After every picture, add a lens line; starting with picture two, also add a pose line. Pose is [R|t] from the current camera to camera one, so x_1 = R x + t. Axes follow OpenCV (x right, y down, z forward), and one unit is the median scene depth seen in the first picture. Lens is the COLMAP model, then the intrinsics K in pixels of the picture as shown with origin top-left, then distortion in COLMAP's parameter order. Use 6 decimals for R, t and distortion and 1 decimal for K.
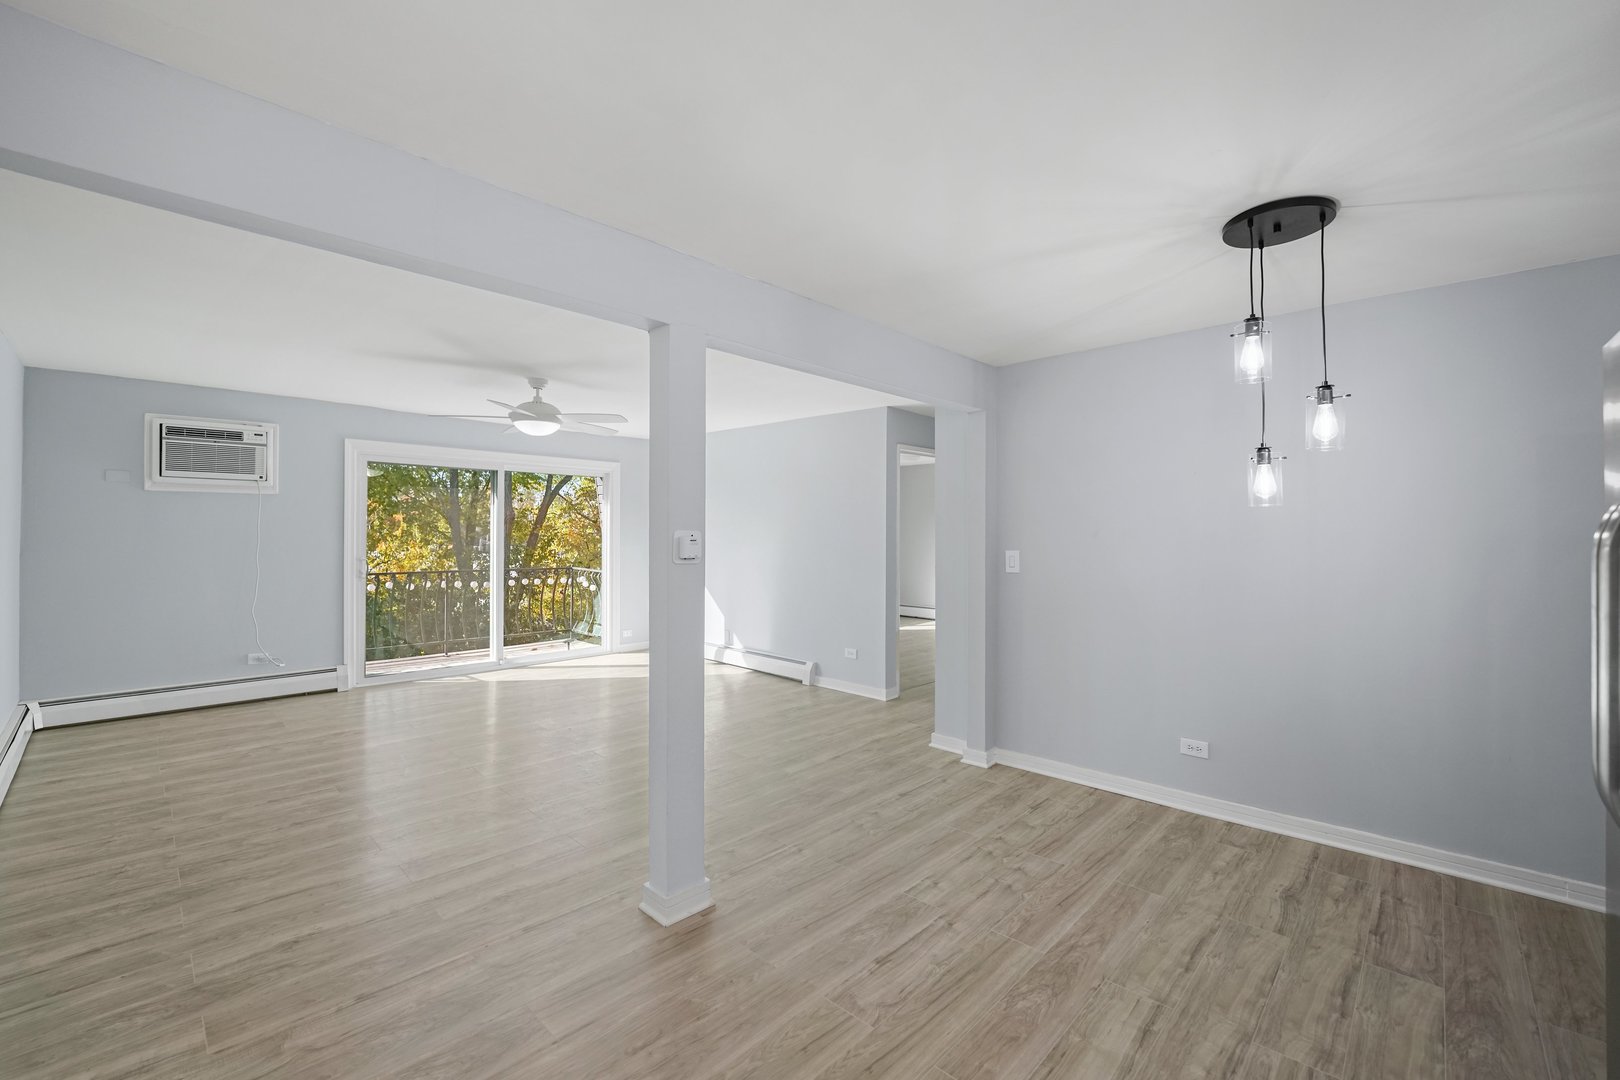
lens RADIAL K [[661.4, 0, 794.3], [0, 661.4, 527.7], [0, 0, 1]] dist [-0.026597, 0.002169]
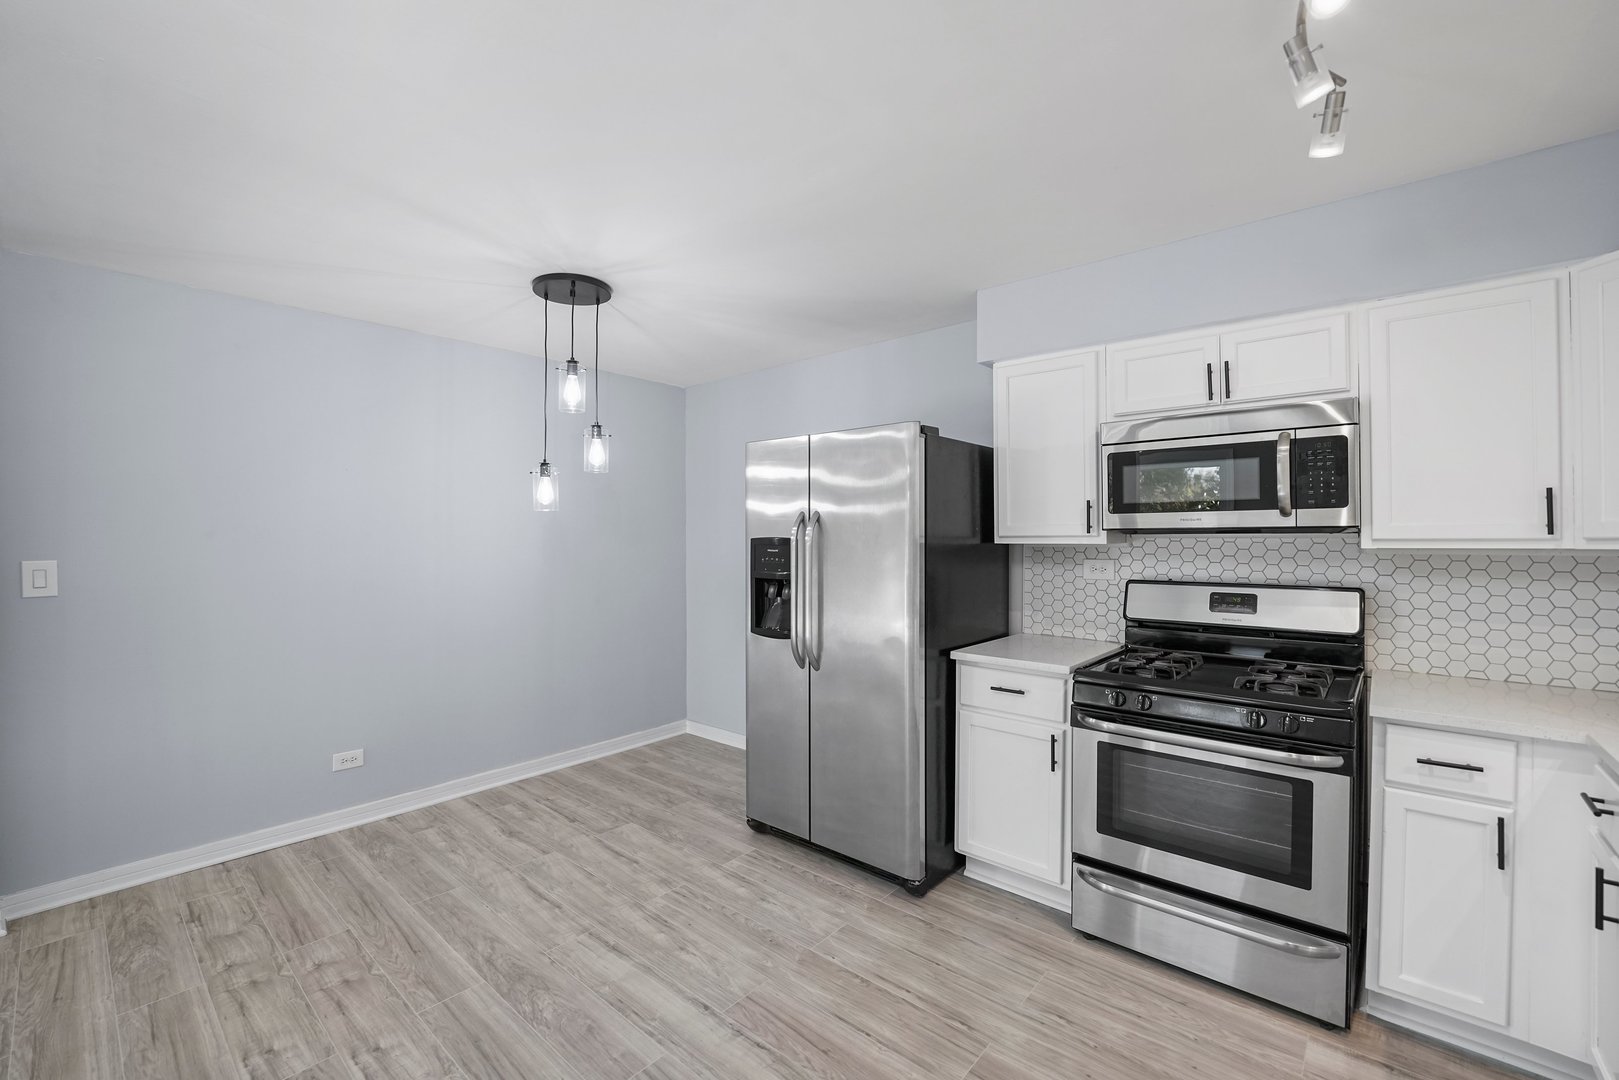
lens RADIAL K [[675.5, 0, 810.9], [0, 675.5, 535.1], [0, 0, 1]] dist [-0.030726, 0.004496]
pose [[-0.054690, -0.000468, 0.998503, -0.514838], [-0.008487, 0.999964, 0.000004, 0.008128], [-0.998467, -0.008474, -0.054692, 0.516603]]
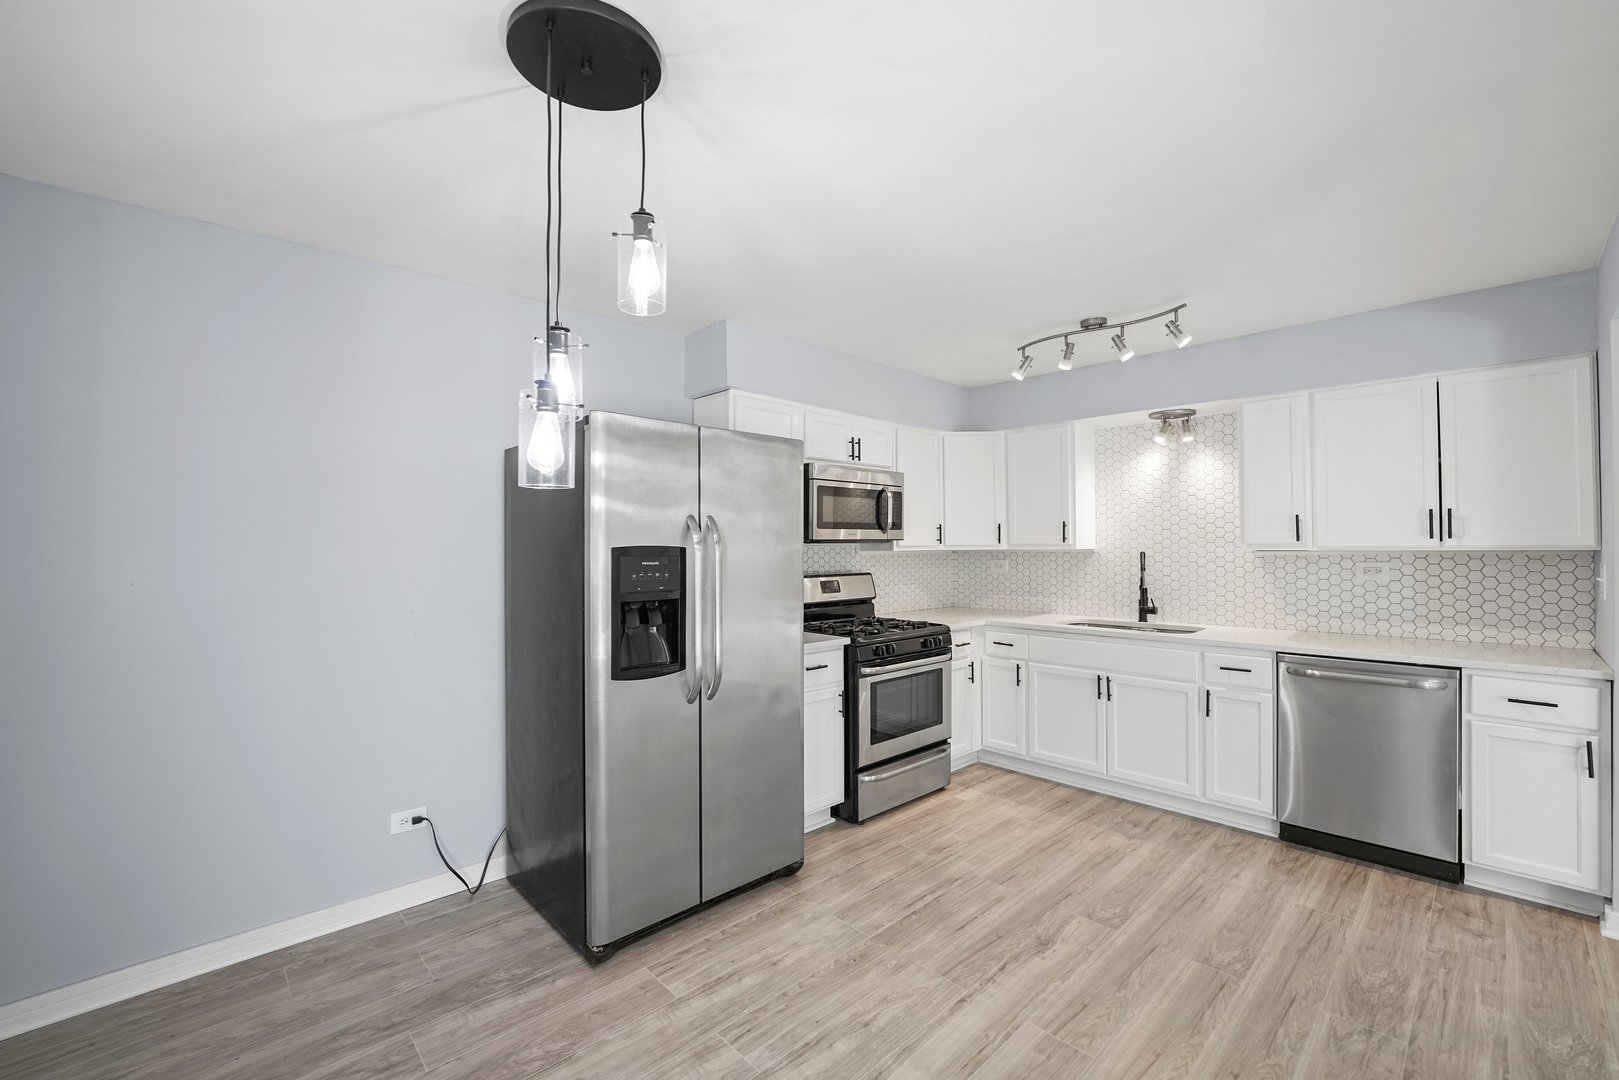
lens RADIAL K [[661.0, 0, 816.8], [0, 661.0, 538.5], [0, 0, 1]] dist [-0.026597, 0.002169]
pose [[-0.999129, 0.000622, 0.041729, 0.416077], [-0.000154, 0.999827, -0.018586, 0.018745], [-0.041734, -0.018576, -0.998956, 1.399560]]
